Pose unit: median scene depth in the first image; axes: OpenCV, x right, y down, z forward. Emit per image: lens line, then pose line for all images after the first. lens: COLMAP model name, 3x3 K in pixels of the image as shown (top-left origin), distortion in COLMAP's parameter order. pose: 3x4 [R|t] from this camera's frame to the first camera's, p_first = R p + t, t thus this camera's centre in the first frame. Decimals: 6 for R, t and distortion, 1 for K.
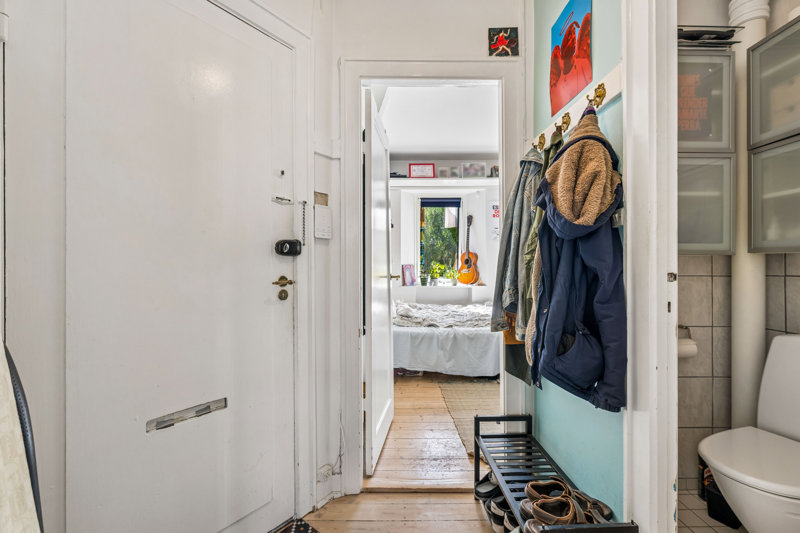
lens RADIAL K [[339.2, 0, 400.8], [0, 339.2, 268.9], [0, 0, 1]] dist [-0.003014, 0.000803]
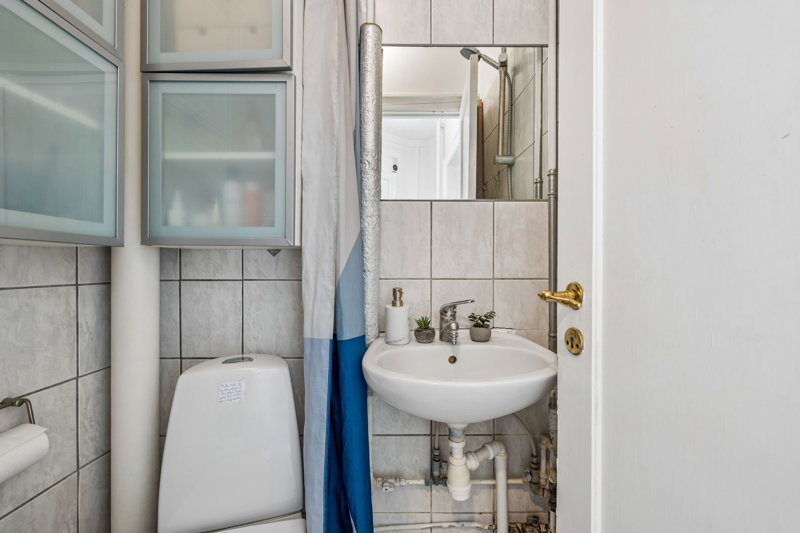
lens RADIAL K [[339.2, 0, 404.1], [0, 339.2, 267.1], [0, 0, 1]] dist [-0.003014, 0.000803]
pose [[0.012419, -0.000619, 0.999923, 0.429629], [0.001398, 0.999999, 0.000602, -0.006412], [-0.999922, 0.001390, 0.012420, 0.523196]]
